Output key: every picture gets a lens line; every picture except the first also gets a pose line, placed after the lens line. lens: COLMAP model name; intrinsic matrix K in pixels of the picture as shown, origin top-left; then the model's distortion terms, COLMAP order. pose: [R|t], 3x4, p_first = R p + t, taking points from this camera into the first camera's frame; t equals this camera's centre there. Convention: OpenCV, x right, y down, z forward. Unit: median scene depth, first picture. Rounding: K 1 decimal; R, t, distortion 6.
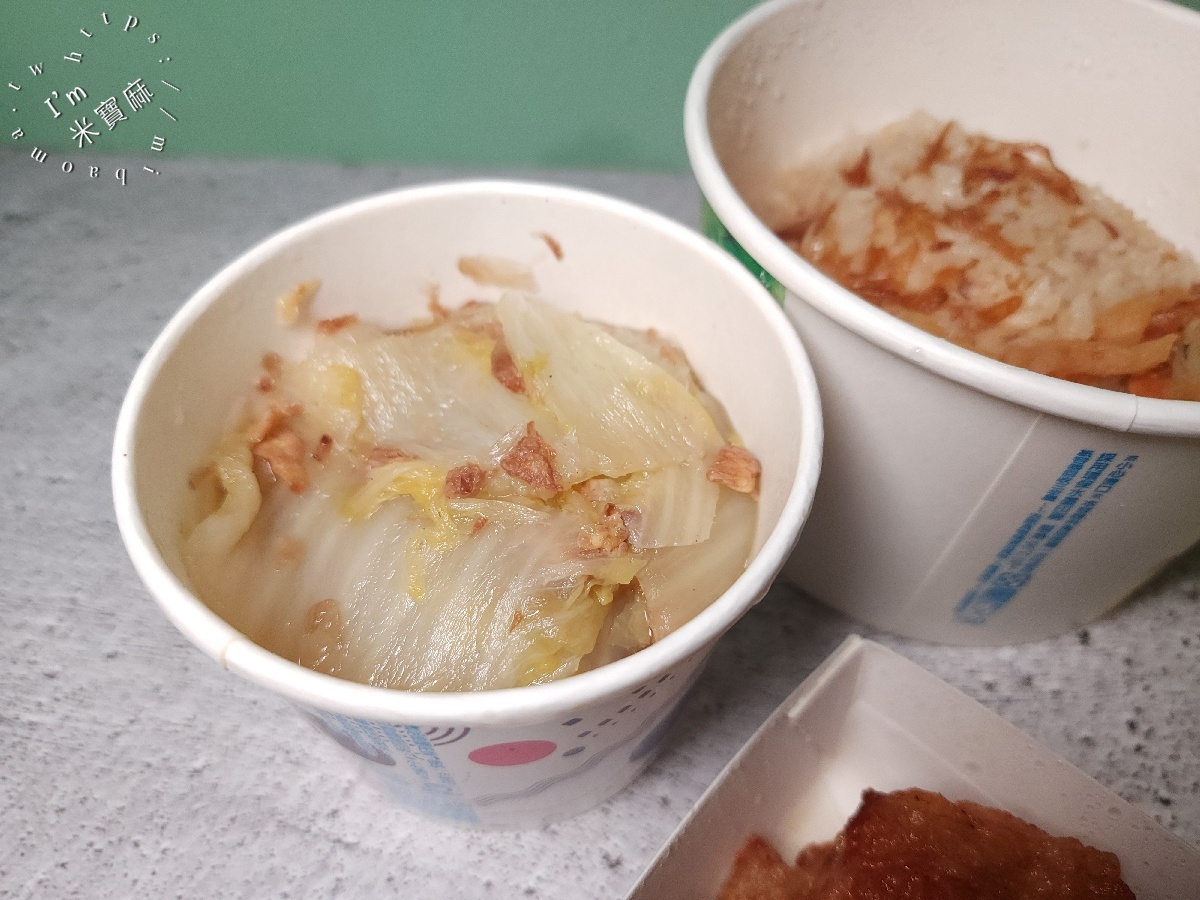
lens RADIAL K [[870.2, 0, 600.0], [0, 870.2, 450.0], [0, 0, 1]] dist [-0.037037, -0.002806]
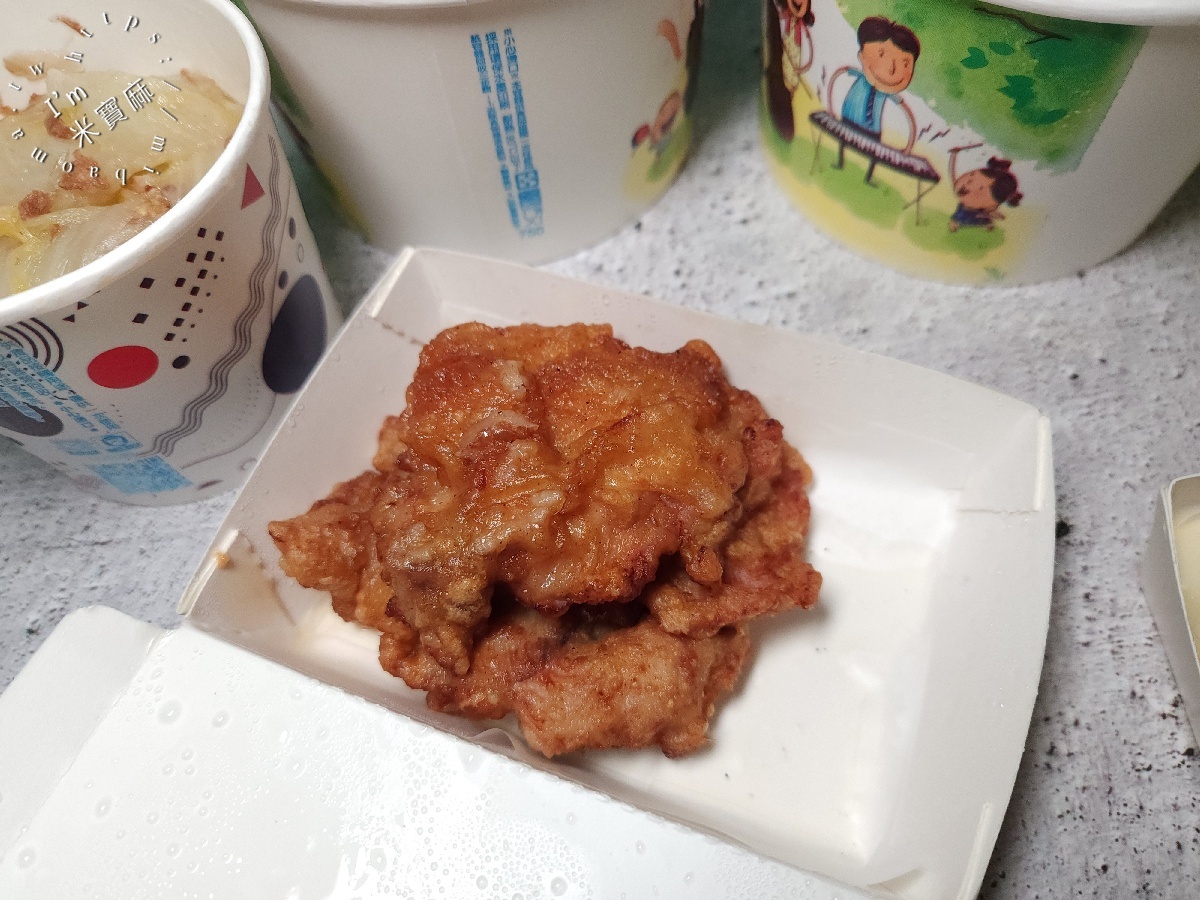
lens RADIAL K [[847.4, 0, 611.1], [0, 847.4, 448.9], [0, 0, 1]] dist [0.001102, -0.032309]
pose [[0.932217, -0.340731, 0.121960, 0.282245], [0.319011, 0.932803, 0.167662, 0.335388], [-0.170893, -0.117391, 0.978271, -0.310559]]
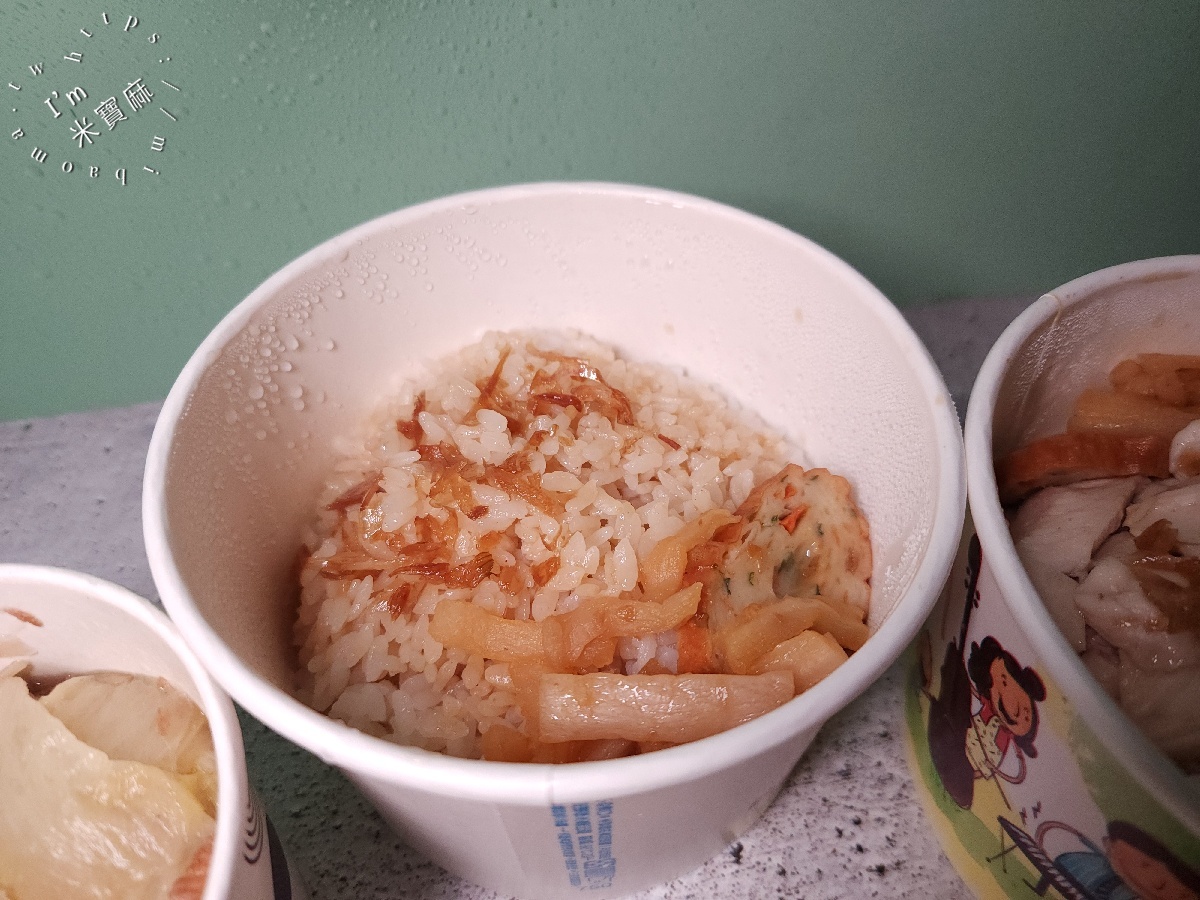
lens RADIAL K [[847.4, 0, 611.1], [0, 847.4, 448.9], [0, 0, 1]] dist [0.001102, -0.032309]
pose [[0.971383, -0.188107, 0.145020, 0.413297], [0.197876, 0.978623, -0.056049, -0.221770], [-0.131377, 0.083141, 0.987840, 0.047649]]
